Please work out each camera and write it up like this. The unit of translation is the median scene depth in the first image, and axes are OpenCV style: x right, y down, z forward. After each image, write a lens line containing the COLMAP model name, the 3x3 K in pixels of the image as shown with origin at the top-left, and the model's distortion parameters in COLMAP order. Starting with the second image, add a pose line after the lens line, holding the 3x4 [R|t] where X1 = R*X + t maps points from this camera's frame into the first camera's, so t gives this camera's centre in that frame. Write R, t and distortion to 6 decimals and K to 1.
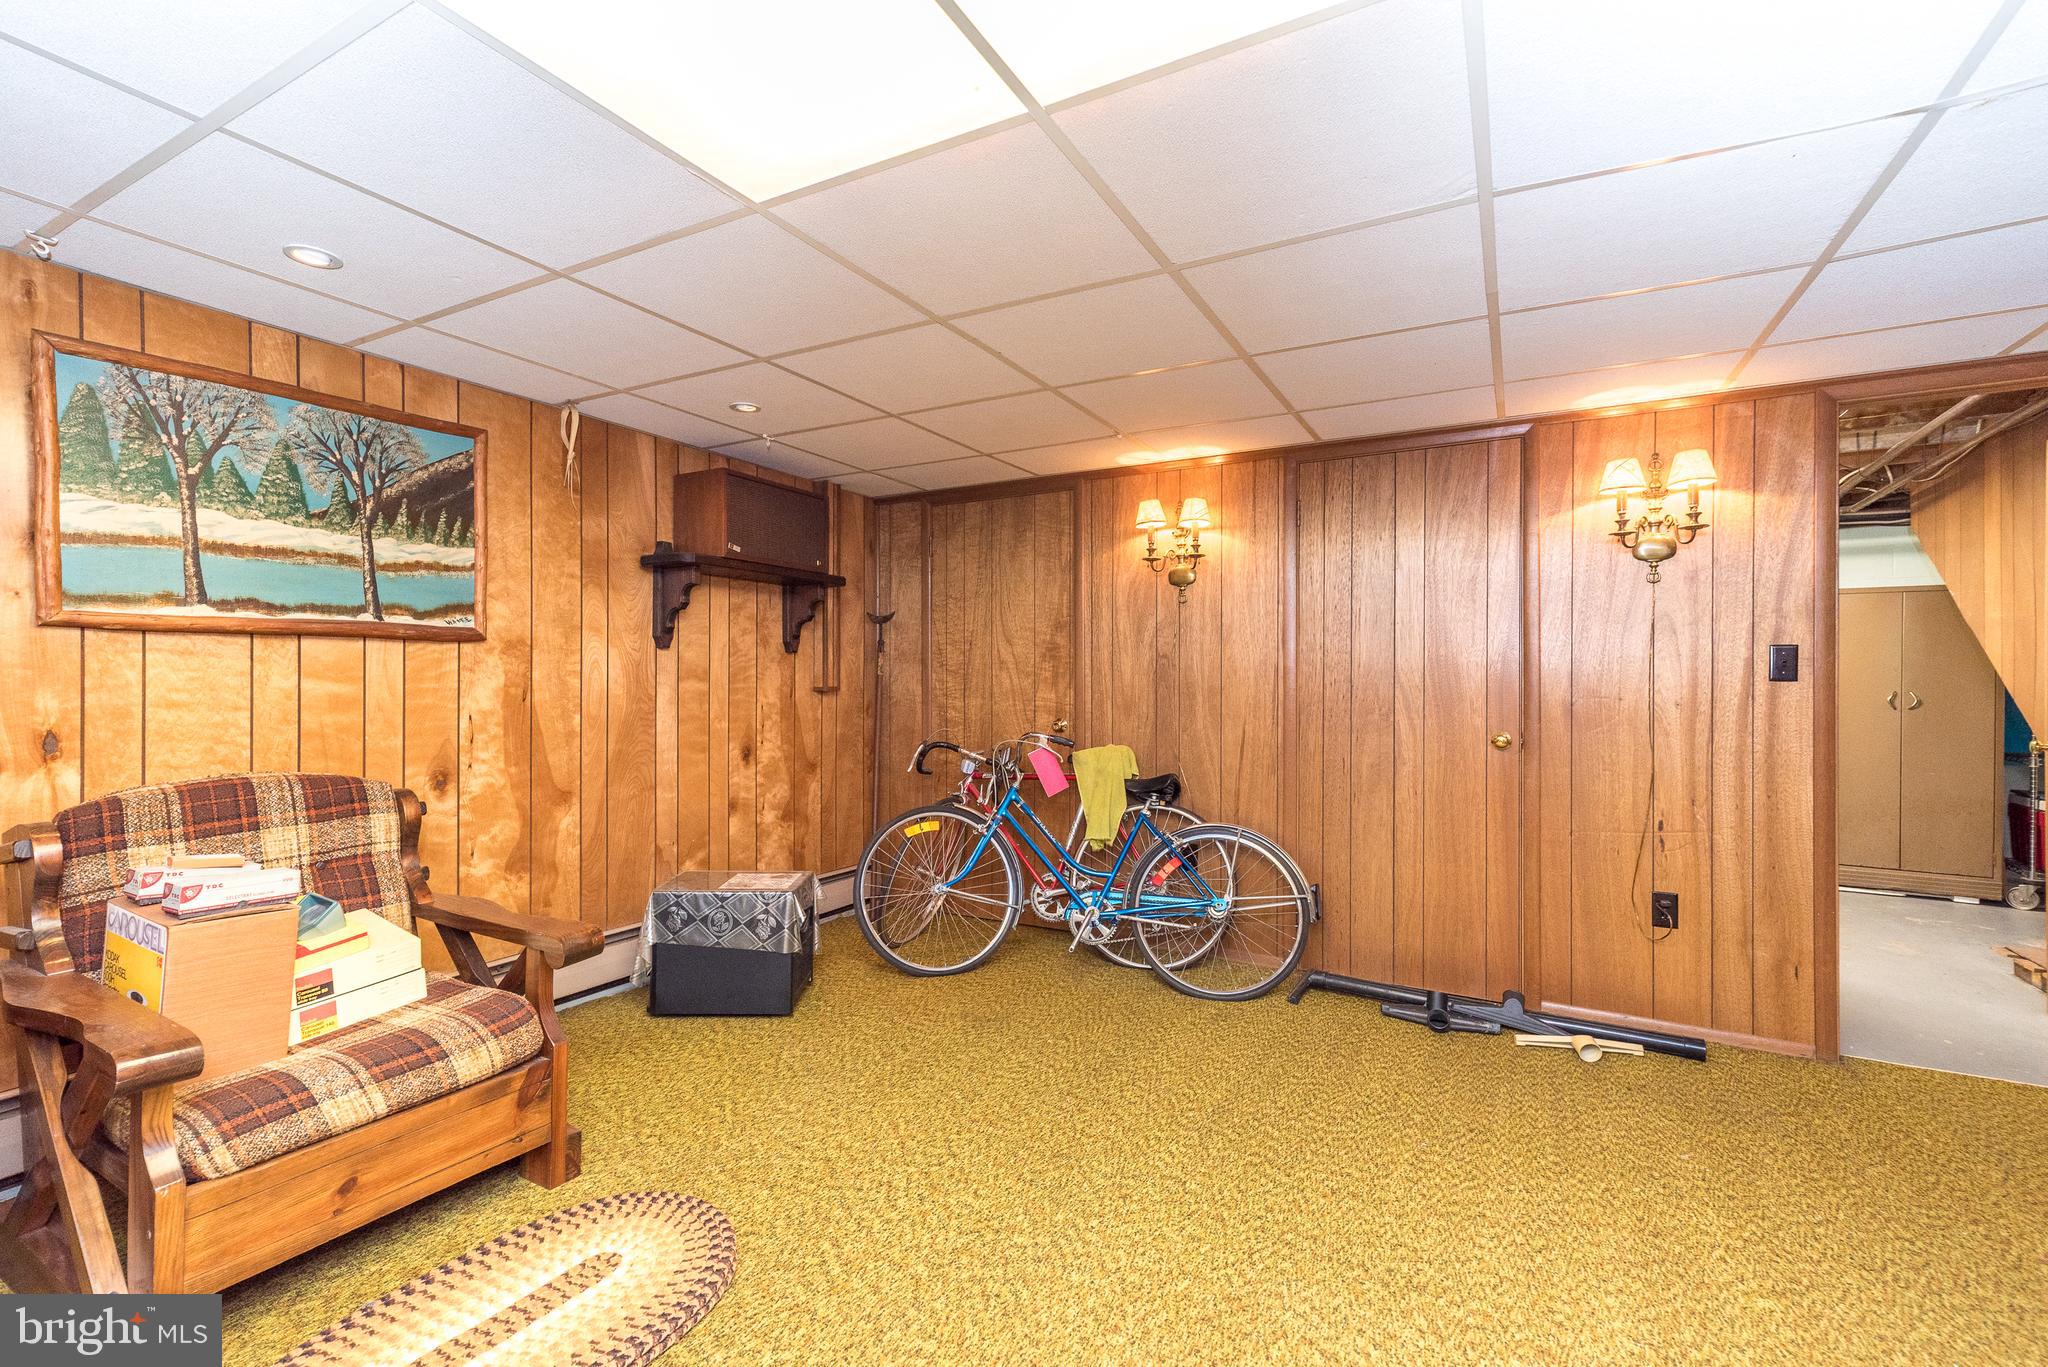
lens RADIAL K [[893.5, 0, 1028.2], [0, 893.5, 710.2], [0, 0, 1]] dist [0.020980, -0.000458]
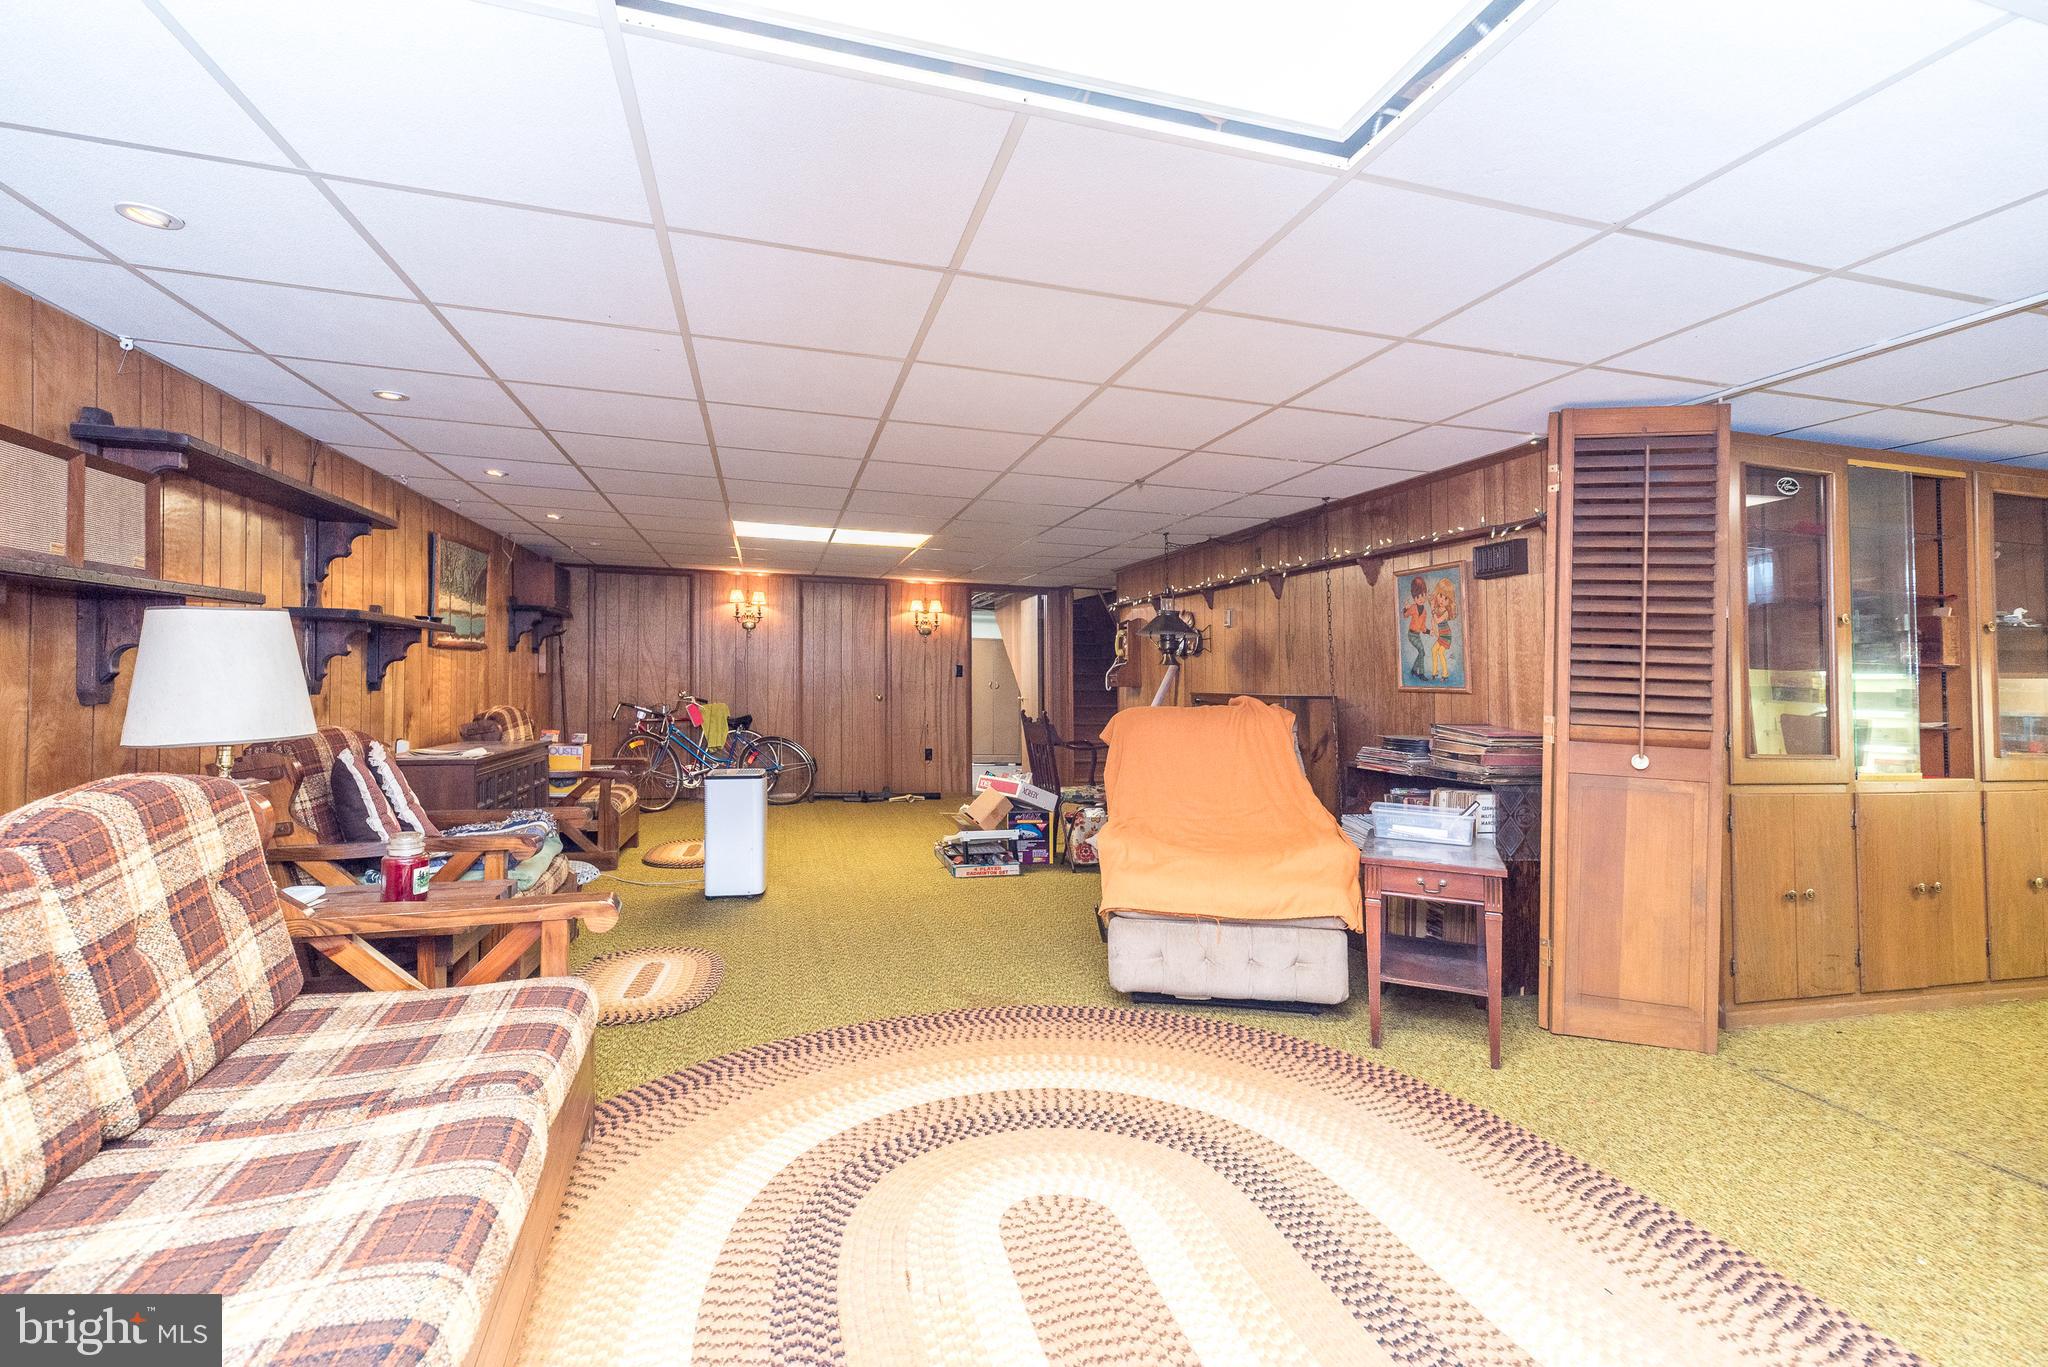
lens RADIAL K [[893.5, 0, 1024.0], [0, 893.5, 676.8], [0, 0, 1]] dist [0.020980, -0.000458]
pose [[0.706890, 0.011989, 0.707222, -0.900292], [0.005854, 0.999723, -0.022799, 0.030280], [-0.707300, 0.020256, 0.706624, -1.013771]]
